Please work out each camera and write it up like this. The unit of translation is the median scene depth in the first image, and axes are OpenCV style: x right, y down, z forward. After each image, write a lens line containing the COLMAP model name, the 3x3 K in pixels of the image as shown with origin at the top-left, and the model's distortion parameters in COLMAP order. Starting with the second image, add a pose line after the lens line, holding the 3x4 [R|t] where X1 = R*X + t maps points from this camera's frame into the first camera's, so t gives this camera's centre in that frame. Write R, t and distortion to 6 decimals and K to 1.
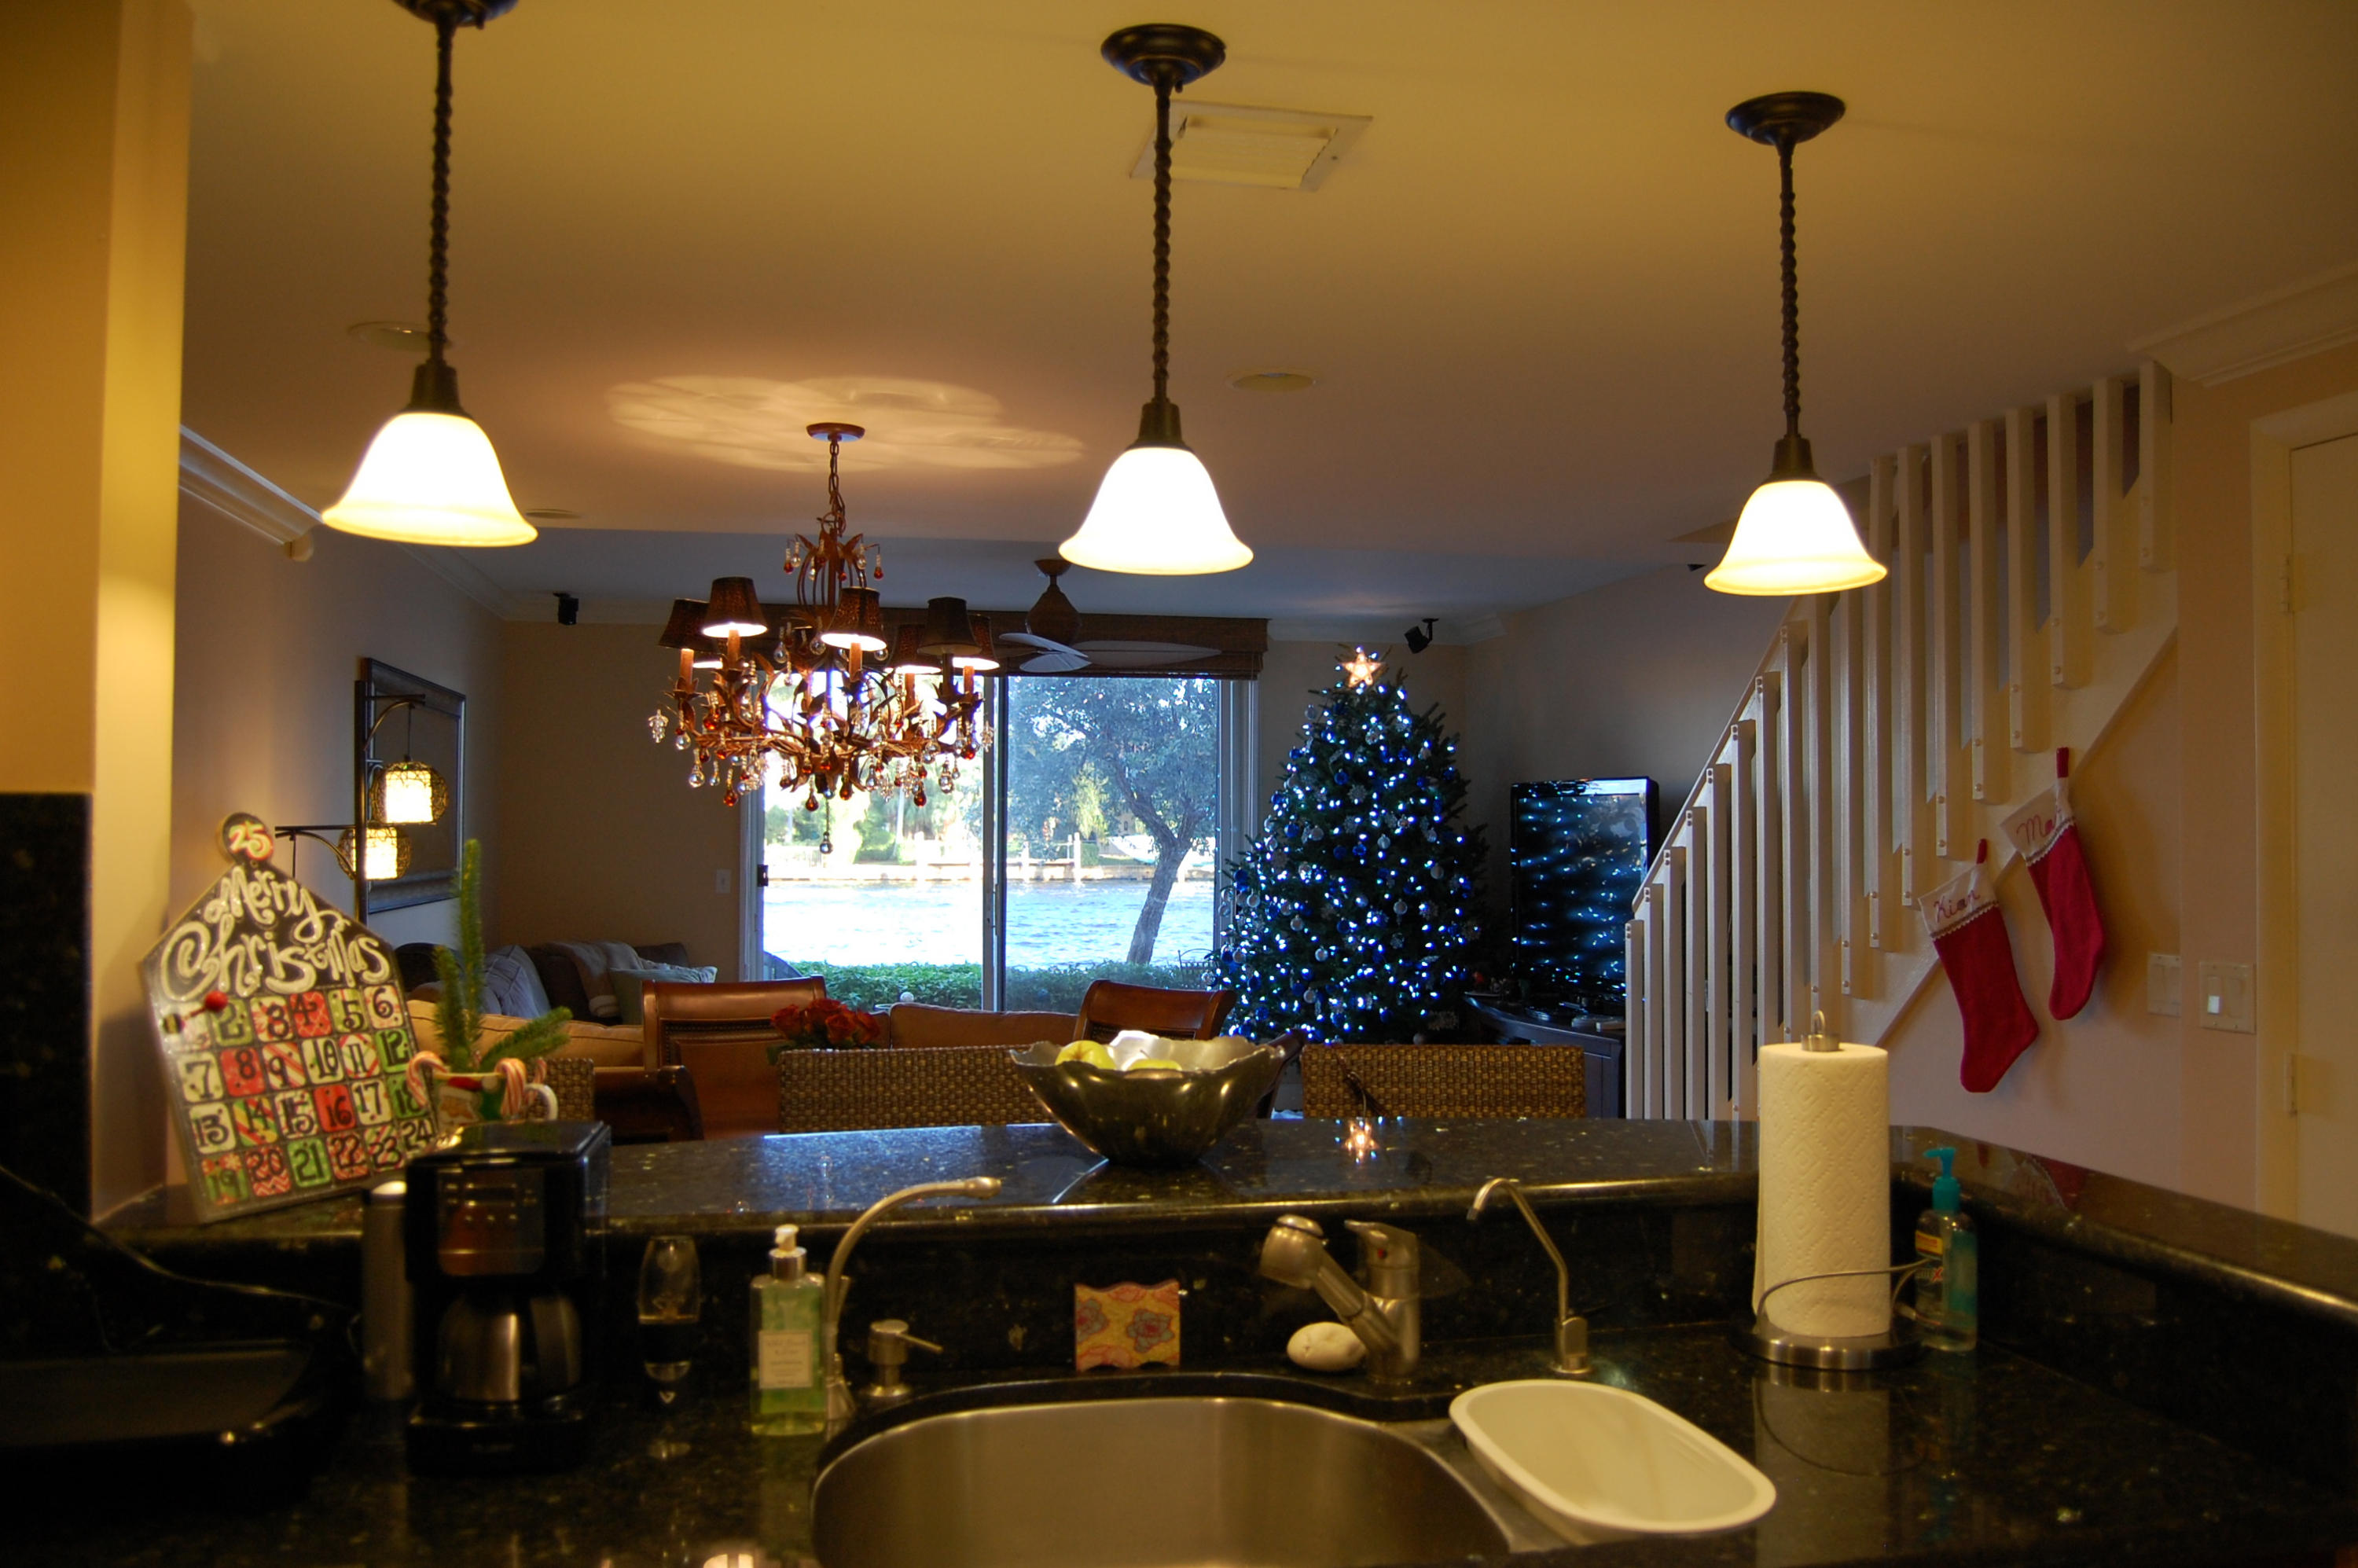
lens RADIAL K [[1844.4, 0, 1186.5], [0, 1844.4, 782.4], [0, 0, 1]] dist [-0.089427, 0.029241]
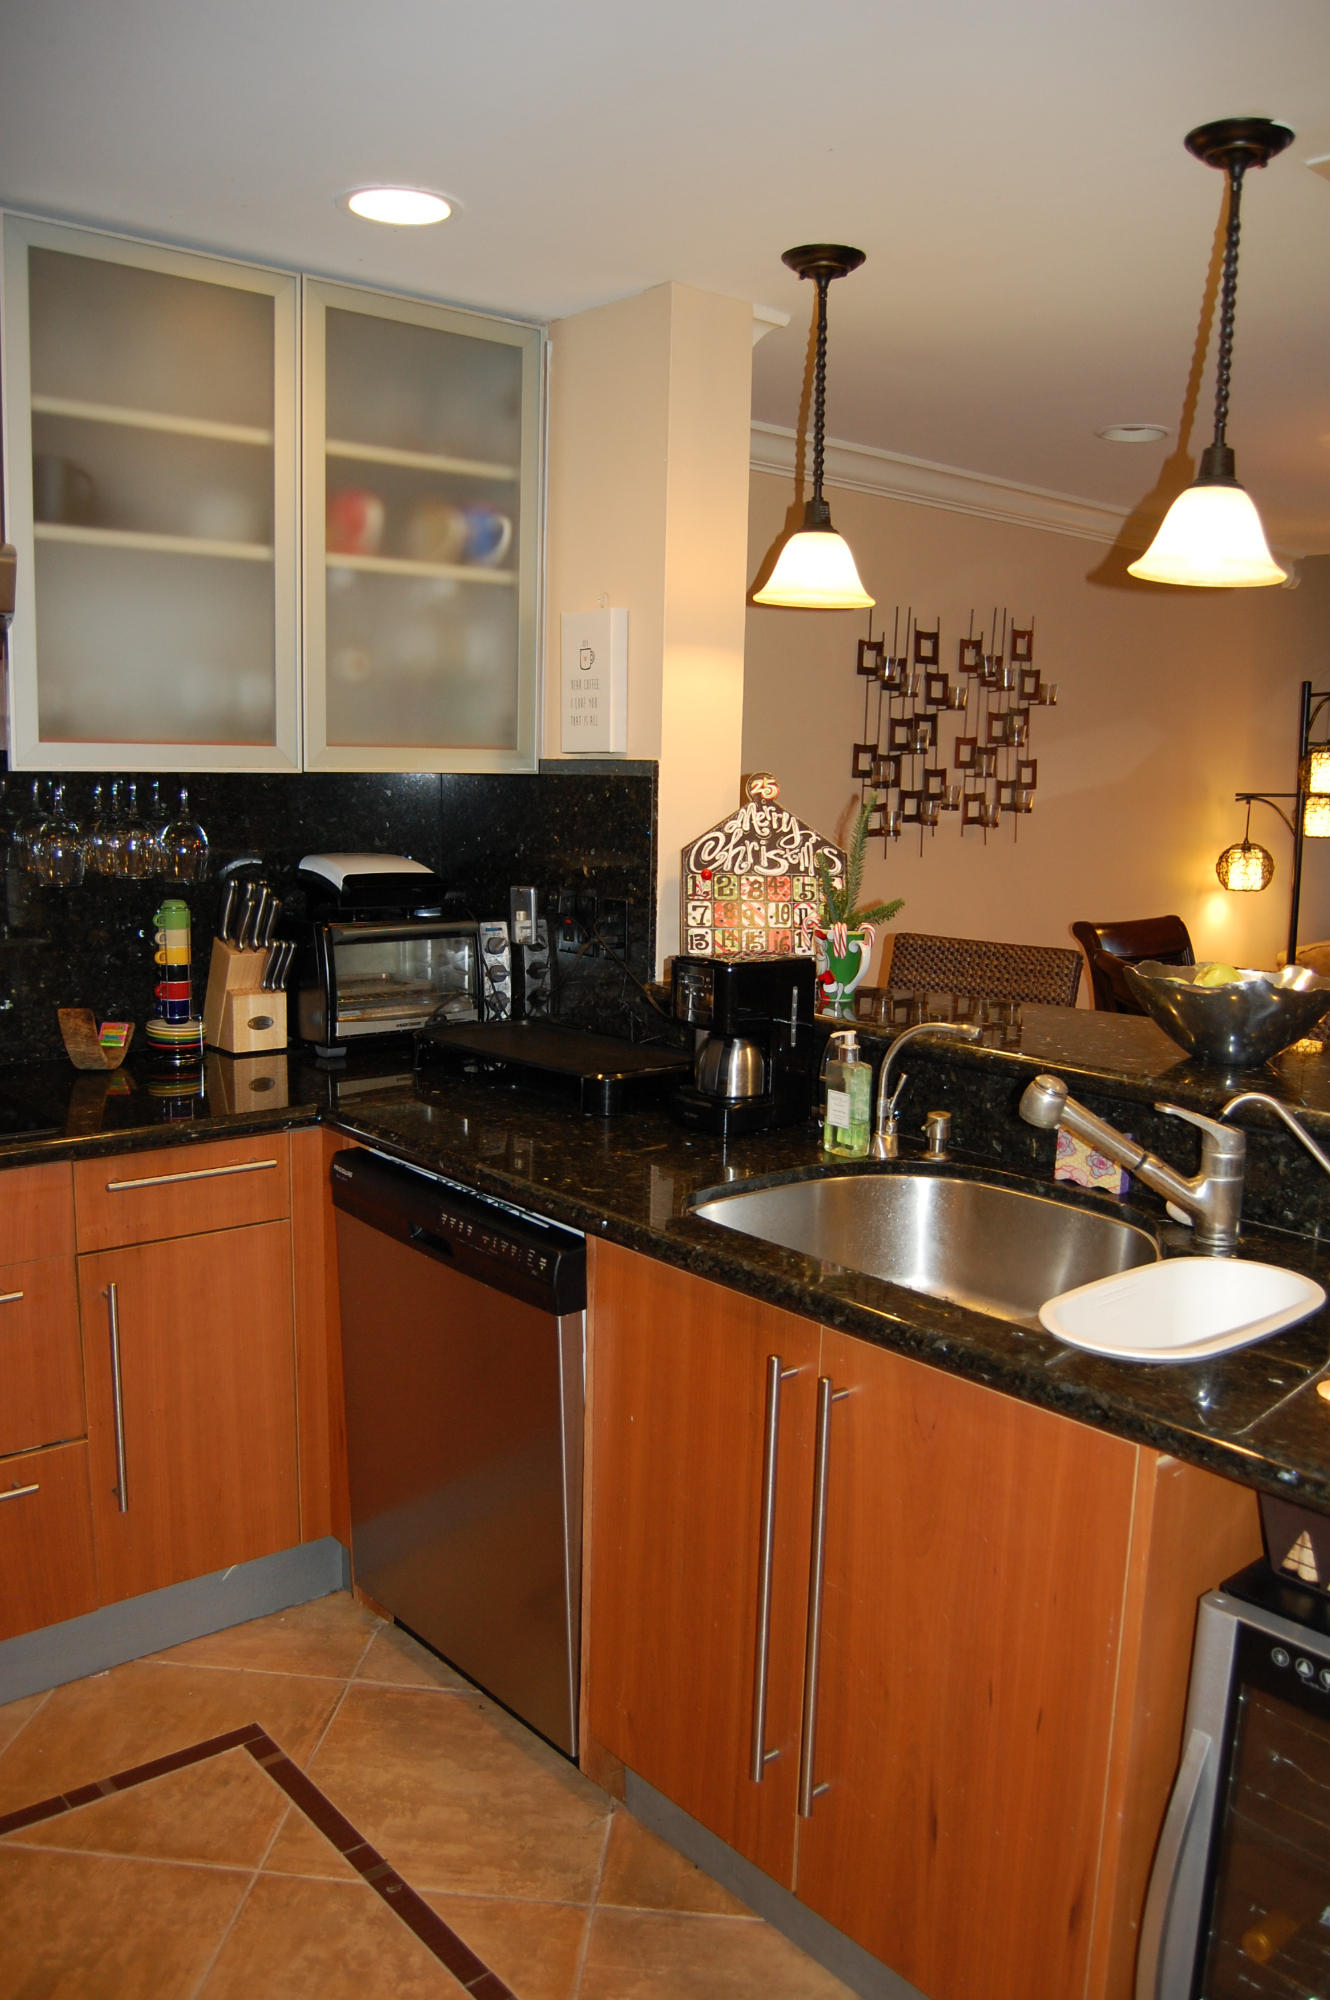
lens RADIAL K [[1564.5, 0, 680.6], [0, 1564.5, 1033.3], [0, 0, 1]] dist [-0.089427, 0.029241]
pose [[0.478503, 0.153834, -0.864506, 0.320098], [-0.001963, 0.984719, 0.174139, 0.000849], [0.878084, -0.081629, 0.471493, 0.072896]]
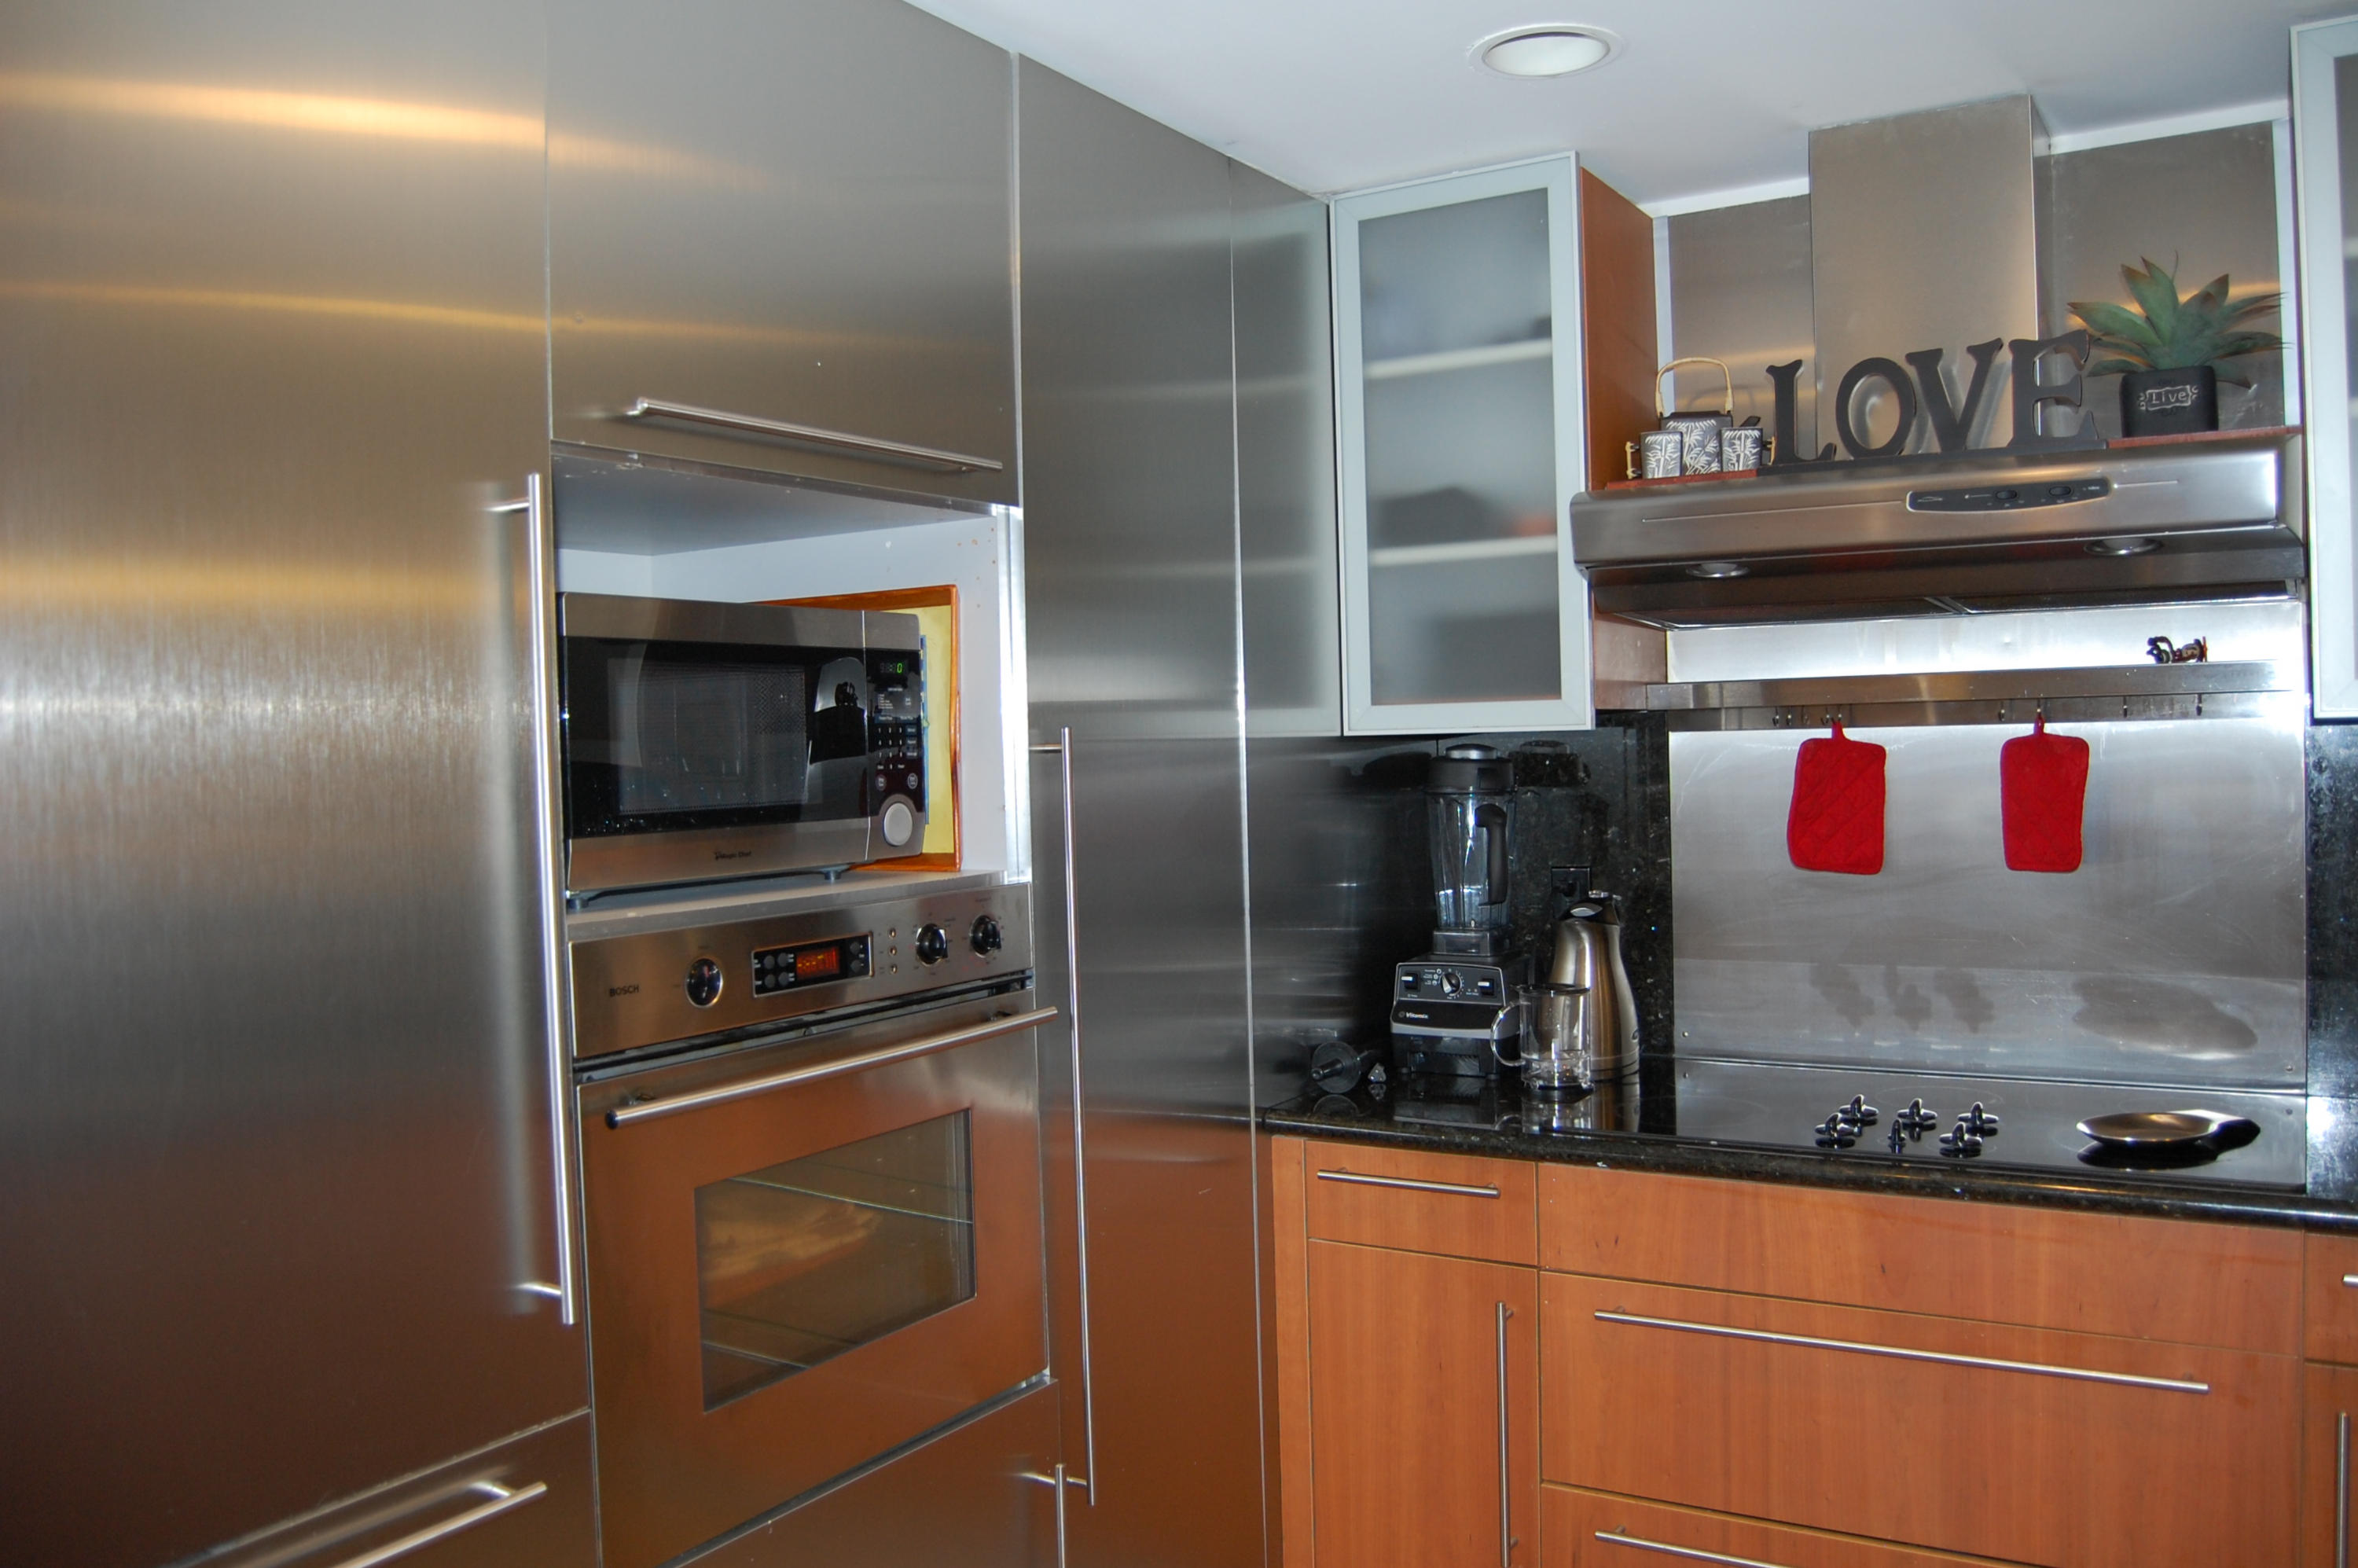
lens RADIAL K [[1844.4, 0, 1183.8], [0, 1844.4, 792.8], [0, 0, 1]] dist [-0.089427, 0.029241]
pose [[-0.690126, 0.038172, -0.722682, 0.296365], [0.043568, 0.998988, 0.011161, 0.005932], [0.722377, -0.023784, -0.691090, 0.235407]]
